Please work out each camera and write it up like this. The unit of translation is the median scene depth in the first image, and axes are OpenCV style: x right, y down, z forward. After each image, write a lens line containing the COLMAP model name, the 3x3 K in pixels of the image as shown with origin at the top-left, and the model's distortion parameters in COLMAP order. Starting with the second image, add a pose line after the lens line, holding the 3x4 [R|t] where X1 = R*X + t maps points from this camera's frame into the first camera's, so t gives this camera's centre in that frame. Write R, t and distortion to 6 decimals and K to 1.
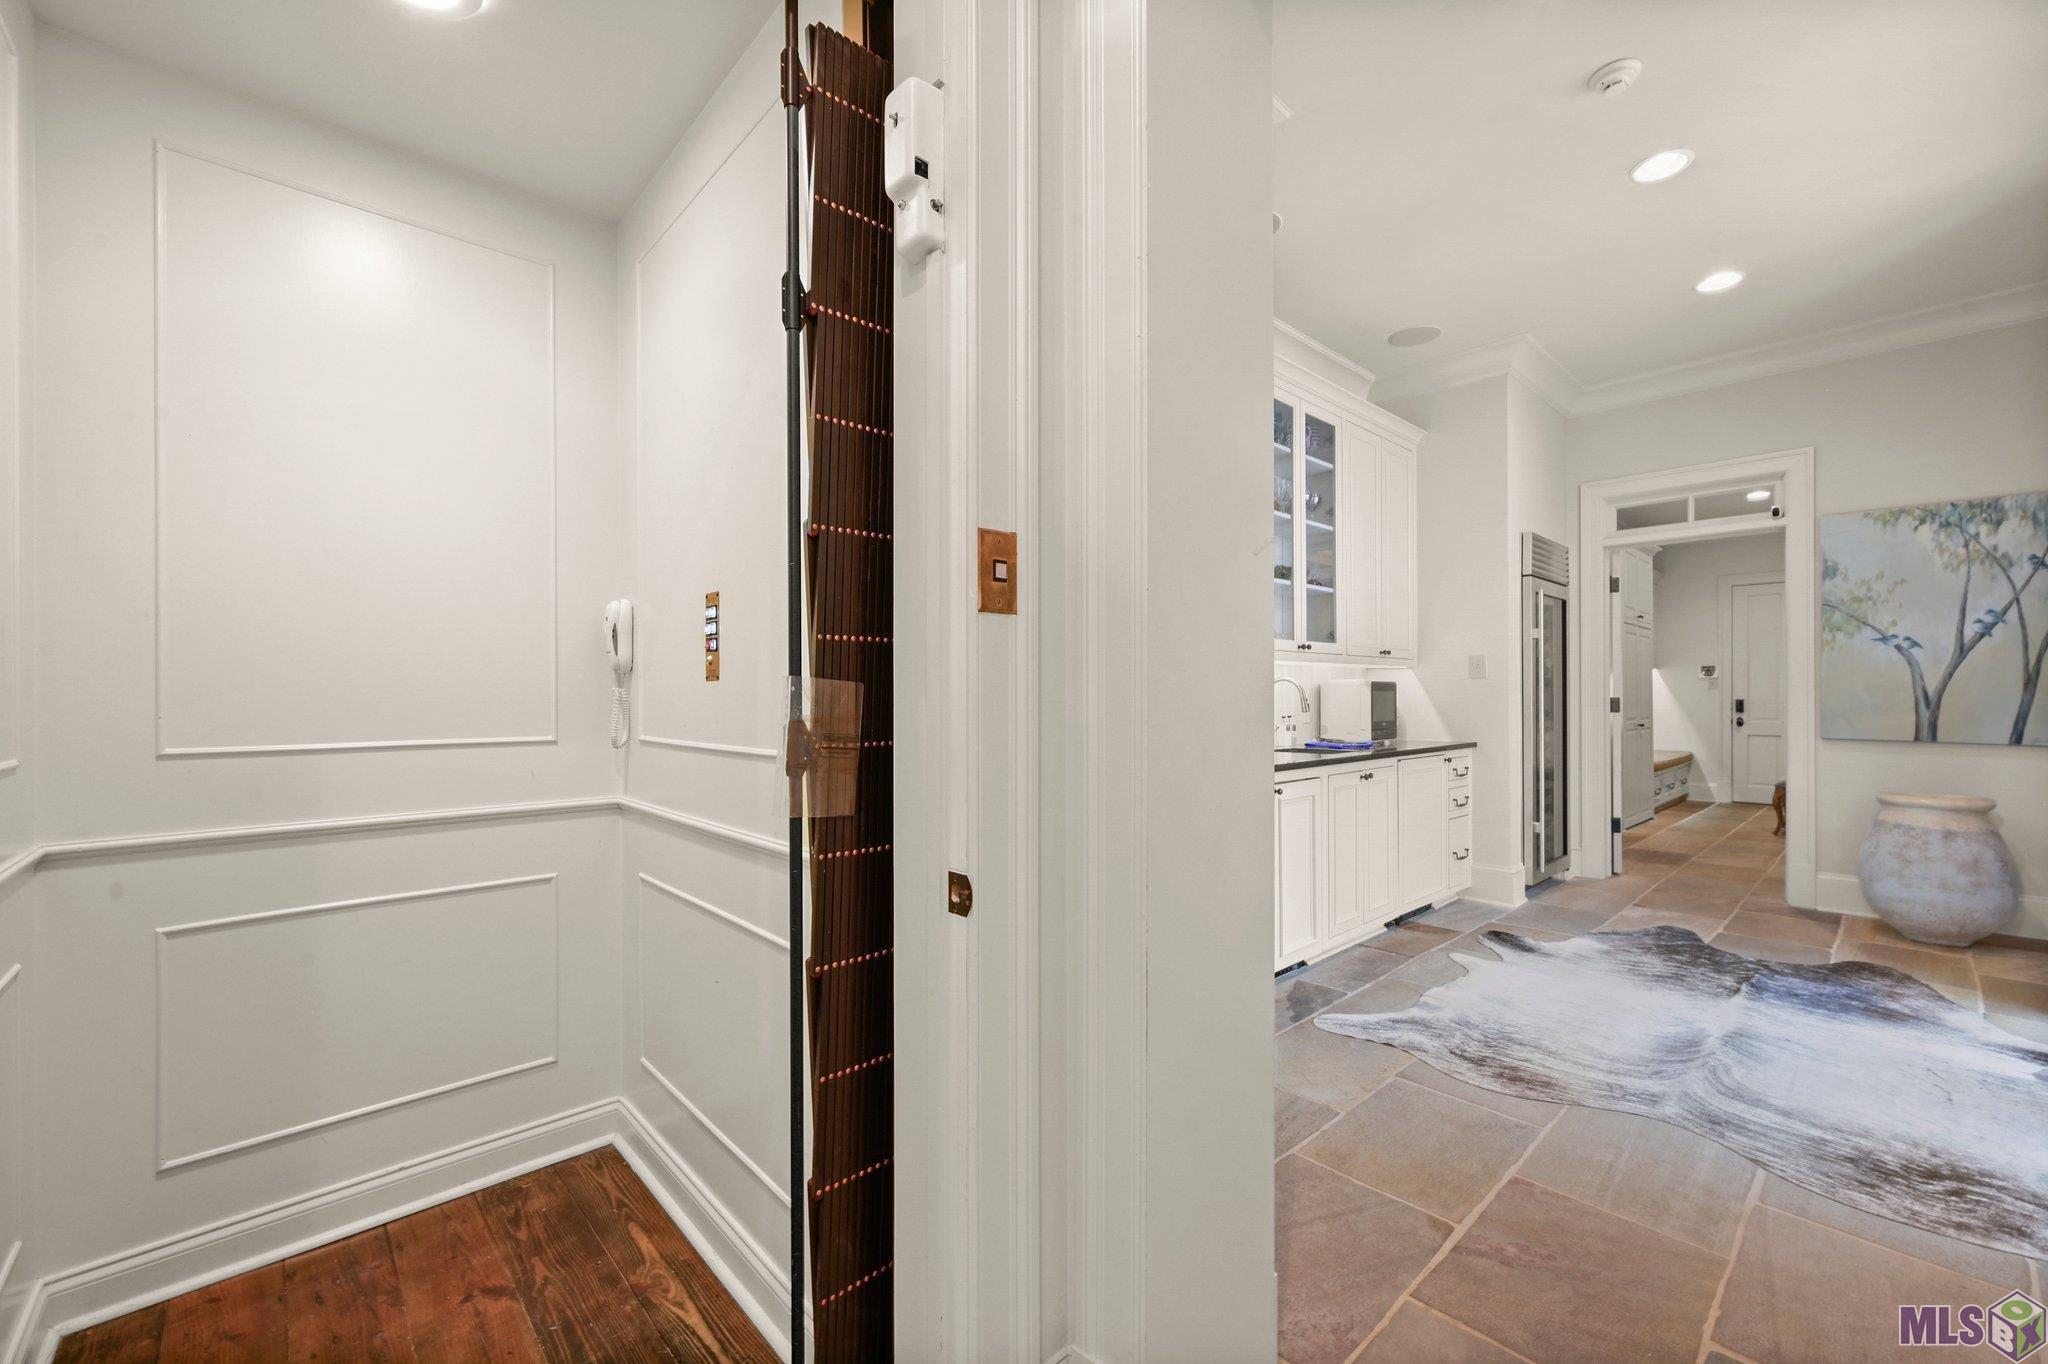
lens RADIAL K [[826.6, 0, 1019.4], [0, 826.6, 690.4], [0, 0, 1]] dist [0.000700, 0.000022]
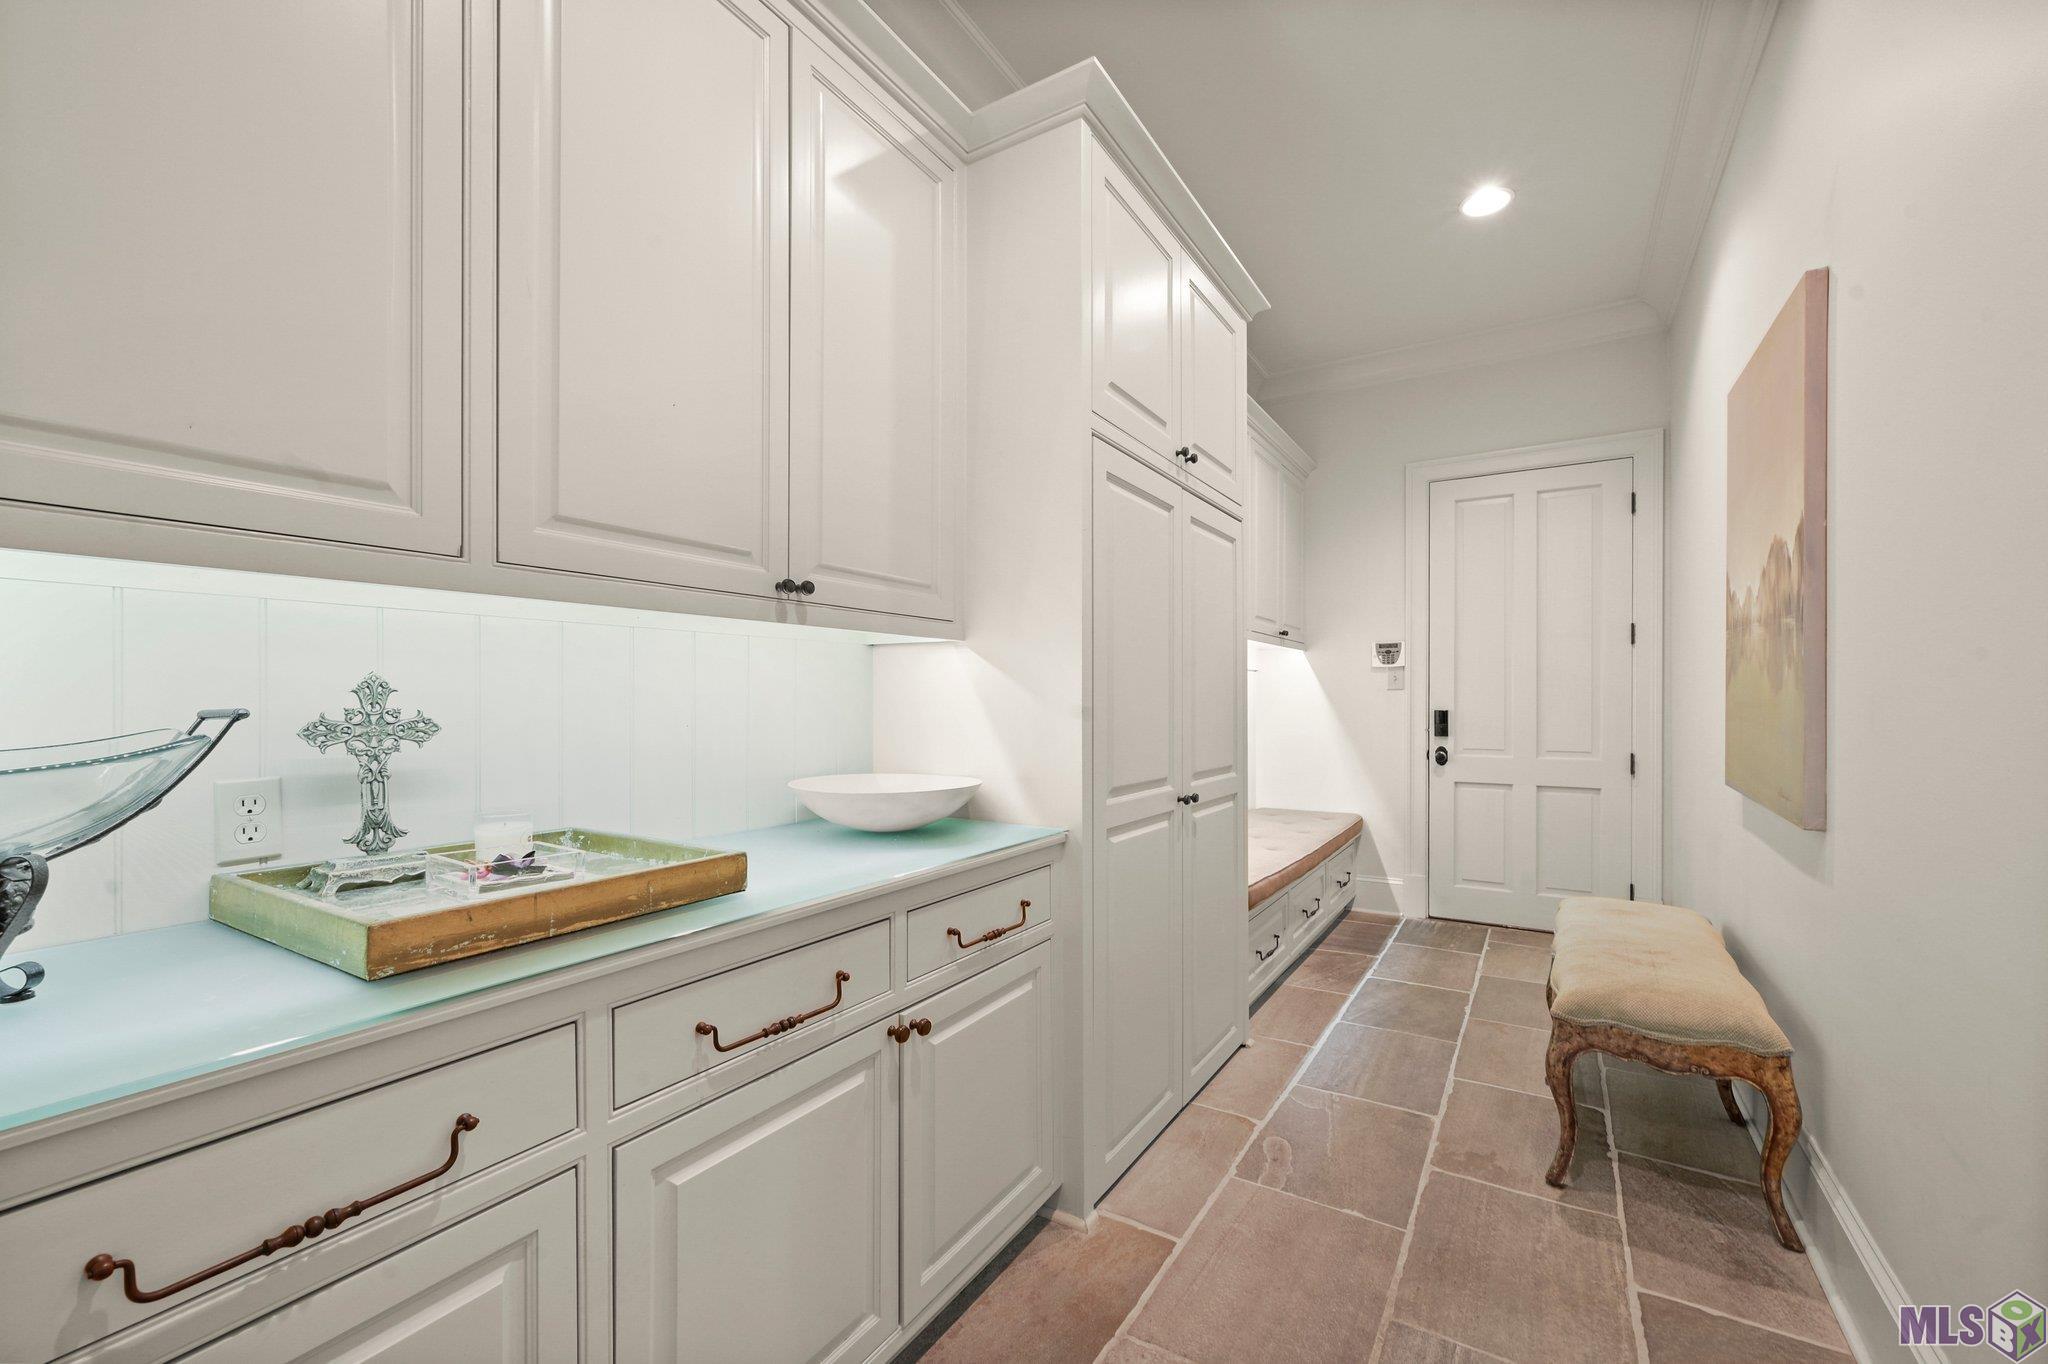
lens RADIAL K [[826.6, 0, 1019.4], [0, 826.6, 690.4], [0, 0, 1]] dist [0.000700, 0.000022]
pose [[0.964984, 0.001742, 0.262302, 0.496211], [-0.001781, 0.999998, -0.000089, -0.000407], [-0.262301, -0.000382, 0.964986, 0.587588]]
